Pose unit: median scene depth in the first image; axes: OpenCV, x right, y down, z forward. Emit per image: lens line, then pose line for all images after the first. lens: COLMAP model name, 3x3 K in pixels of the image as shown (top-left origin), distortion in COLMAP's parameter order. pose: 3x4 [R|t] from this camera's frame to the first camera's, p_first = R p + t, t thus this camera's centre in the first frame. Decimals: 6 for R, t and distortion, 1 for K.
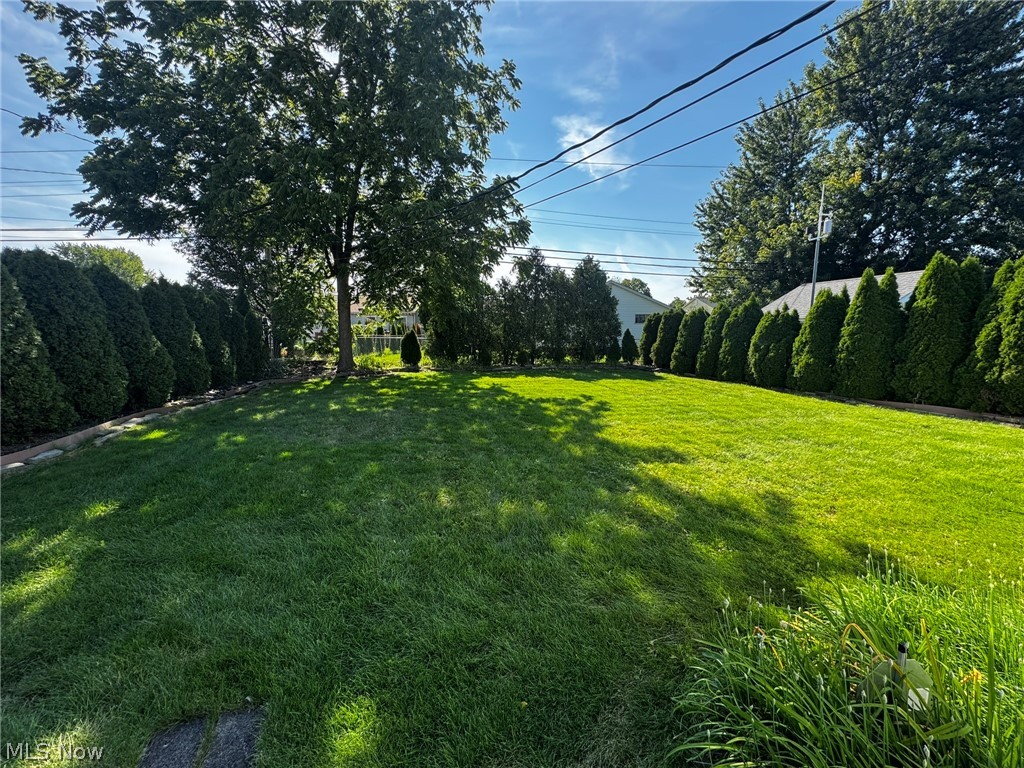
lens RADIAL K [[408.6, 0, 511.4], [0, 408.6, 382.9], [0, 0, 1]] dist [-0.002753, 0.000669]
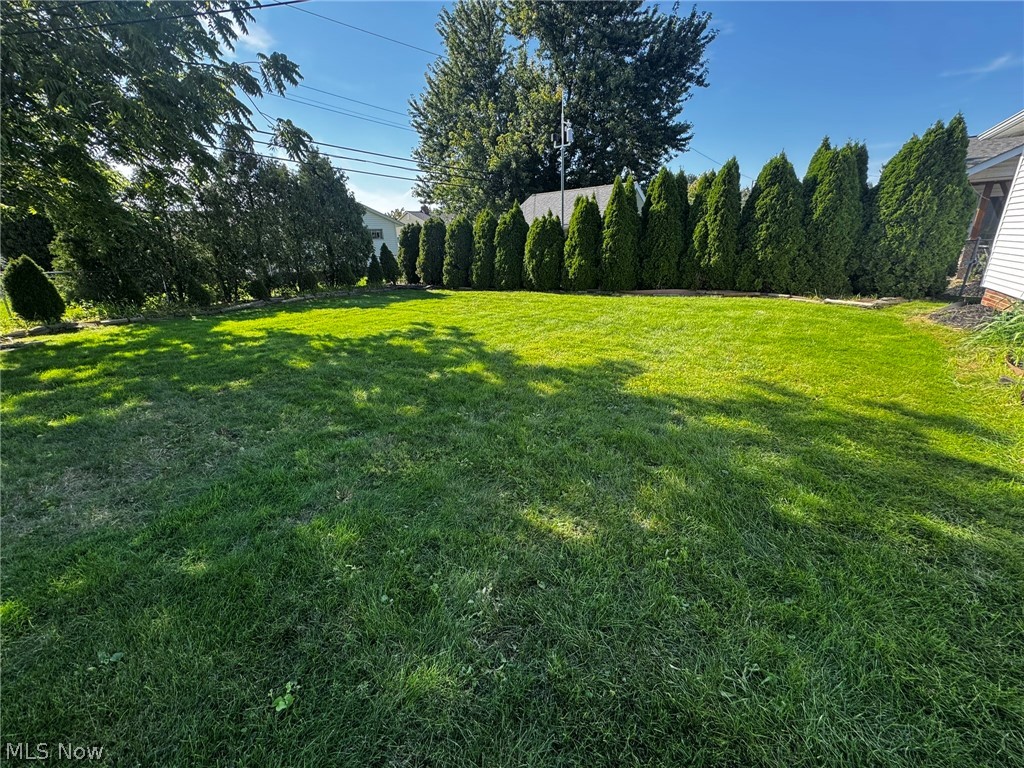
lens RADIAL K [[408.6, 0, 513.6], [0, 408.6, 383.6], [0, 0, 1]] dist [-0.002753, 0.000669]
pose [[0.760278, -0.242475, 0.602647, -0.202471], [0.126804, 0.965273, 0.228406, -0.014575], [-0.637101, -0.097234, 0.764623, 0.259487]]
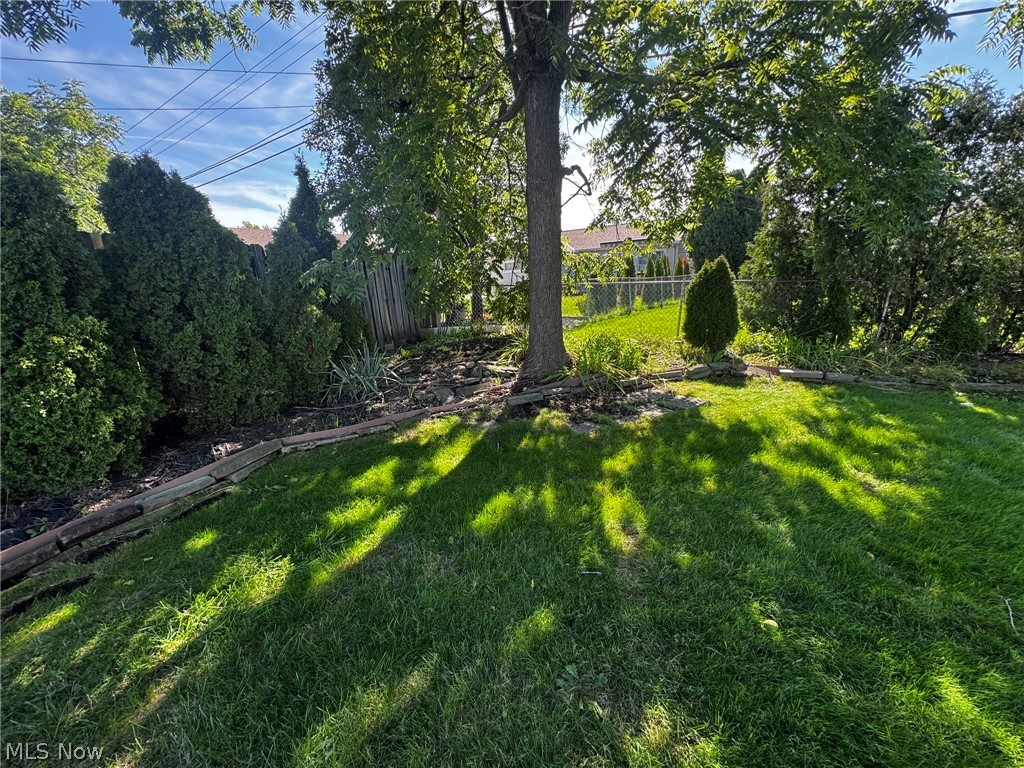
lens RADIAL K [[408.6, 0, 507.9], [0, 408.6, 383.7], [0, 0, 1]] dist [-0.002753, 0.000669]
pose [[0.837900, 0.098581, -0.536847, -0.341800], [-0.024541, 0.989364, 0.143374, -0.114123], [0.545271, -0.106958, 0.831408, 0.991190]]
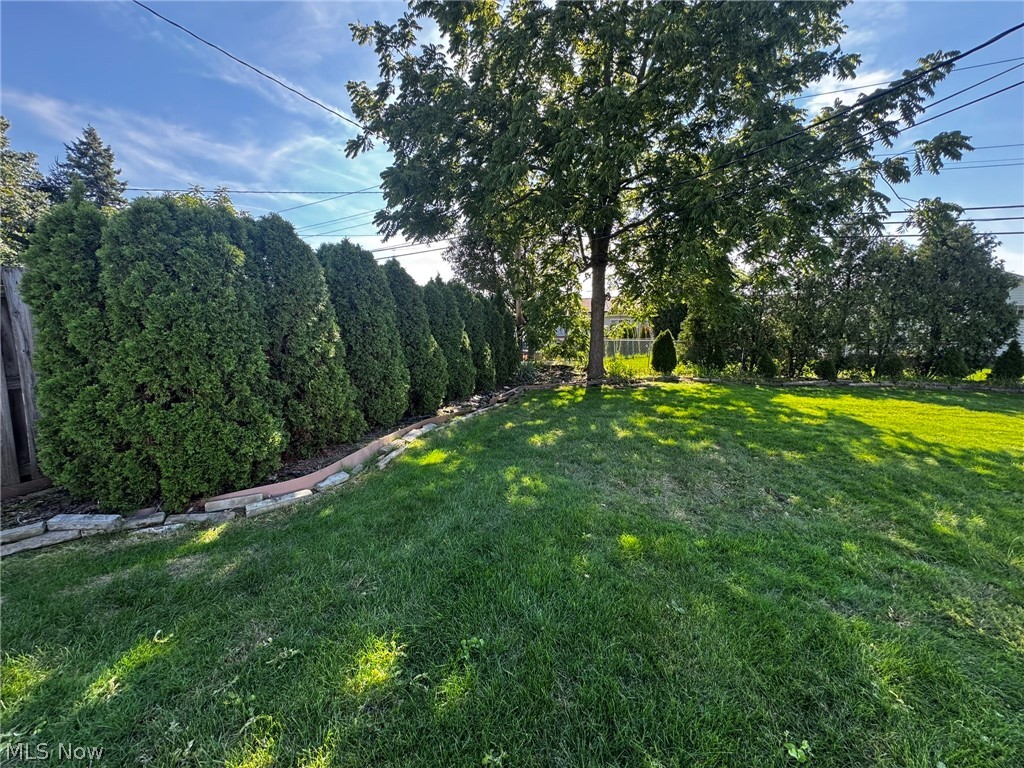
lens RADIAL K [[408.6, 0, 508.7], [0, 408.6, 382.2], [0, 0, 1]] dist [-0.002753, 0.000669]
pose [[0.880377, 0.048136, -0.471825, -0.232804], [-0.054494, 0.998514, 0.000189, -0.016065], [0.471133, 0.025545, 0.881692, 0.223084]]
